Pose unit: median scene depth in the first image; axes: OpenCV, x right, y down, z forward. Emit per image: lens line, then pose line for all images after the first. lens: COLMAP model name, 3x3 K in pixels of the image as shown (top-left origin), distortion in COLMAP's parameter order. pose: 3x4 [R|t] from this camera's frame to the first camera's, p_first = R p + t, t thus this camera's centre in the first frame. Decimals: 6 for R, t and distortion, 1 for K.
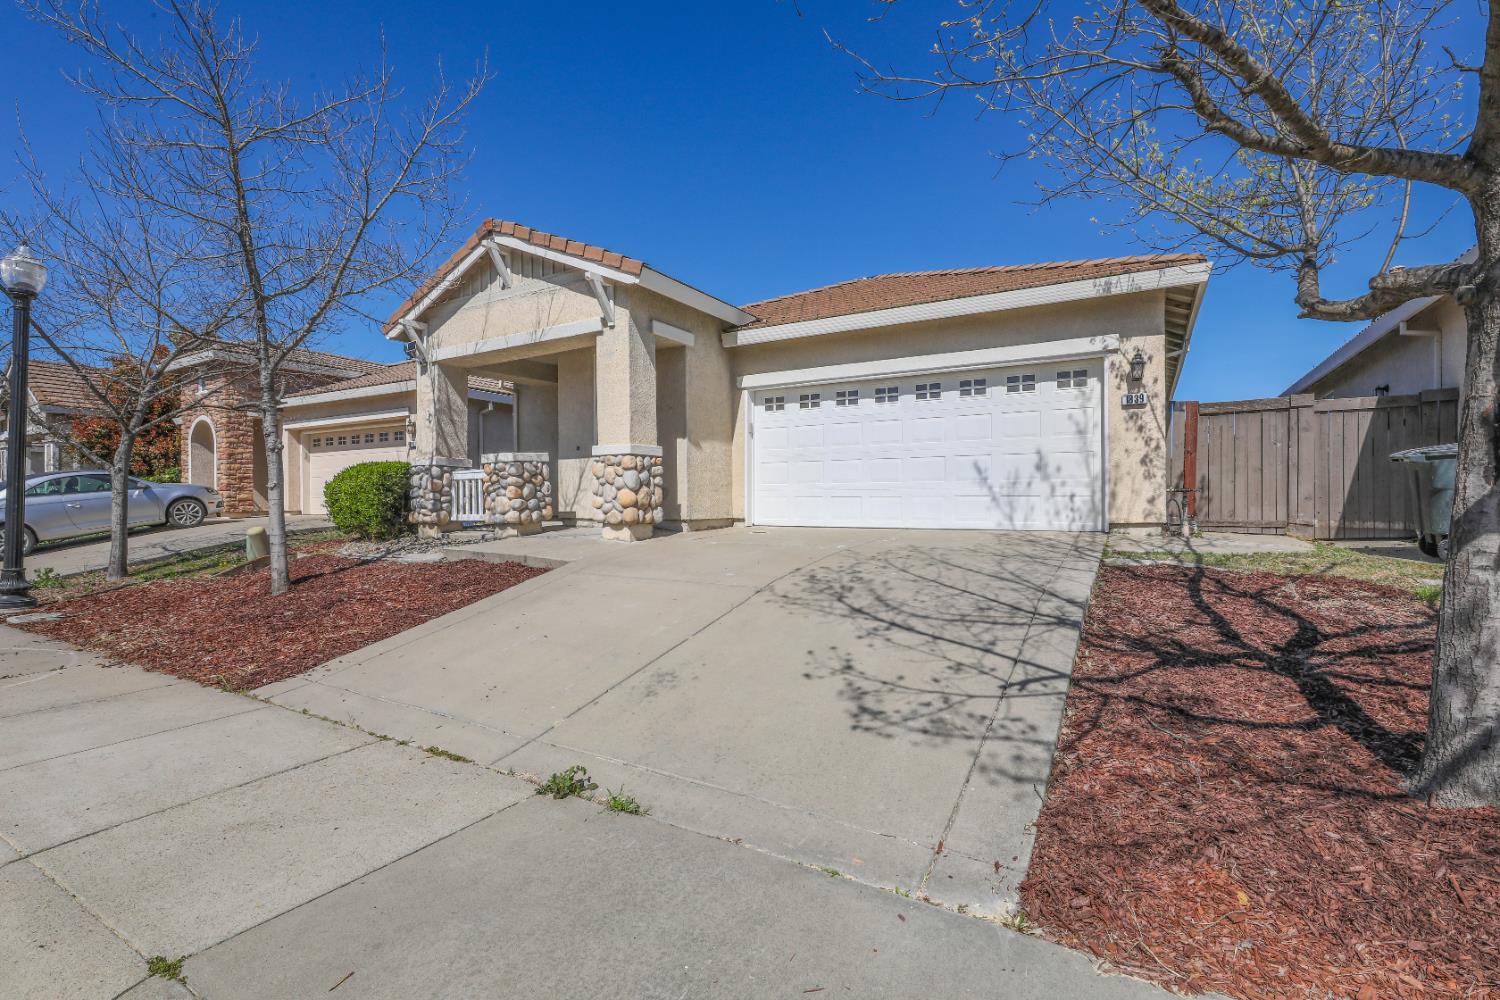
lens RADIAL K [[668.6, 0, 716.0], [0, 668.6, 513.4], [0, 0, 1]] dist [-0.009445, 0.000173]
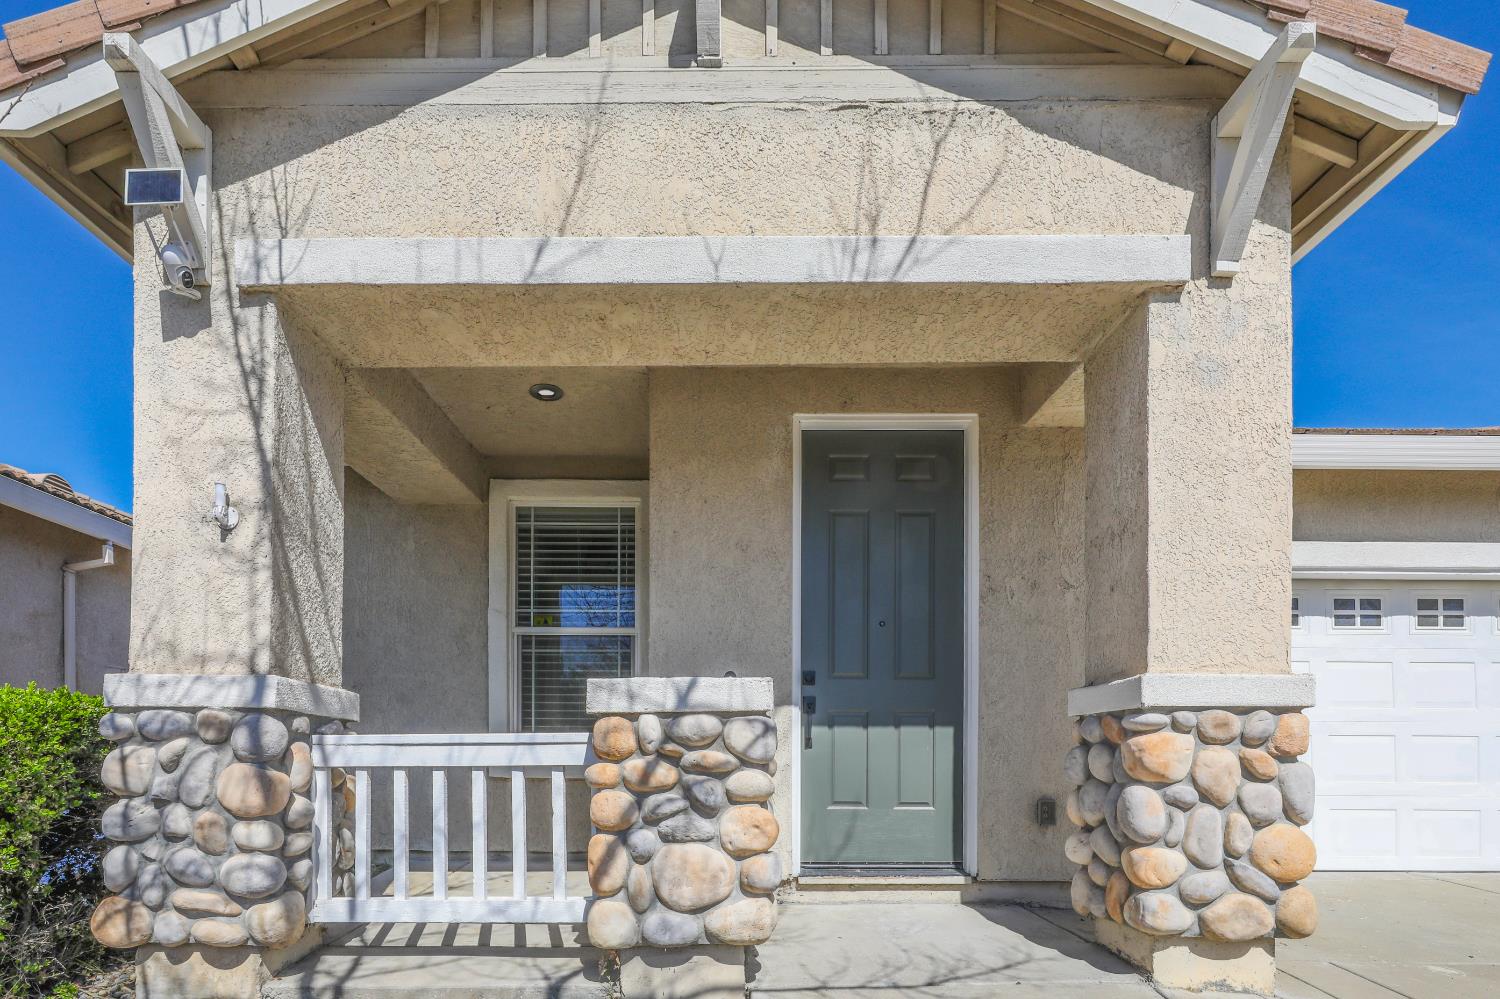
lens RADIAL K [[783.2, 0, 706.1], [0, 783.2, 762.3], [0, 0, 1]] dist [-0.004342, 0.002273]
pose [[0.851652, 0.006061, 0.524072, -0.536375], [0.003224, 0.999854, -0.016804, -0.058688], [-0.524097, 0.016001, 0.851508, 0.831445]]
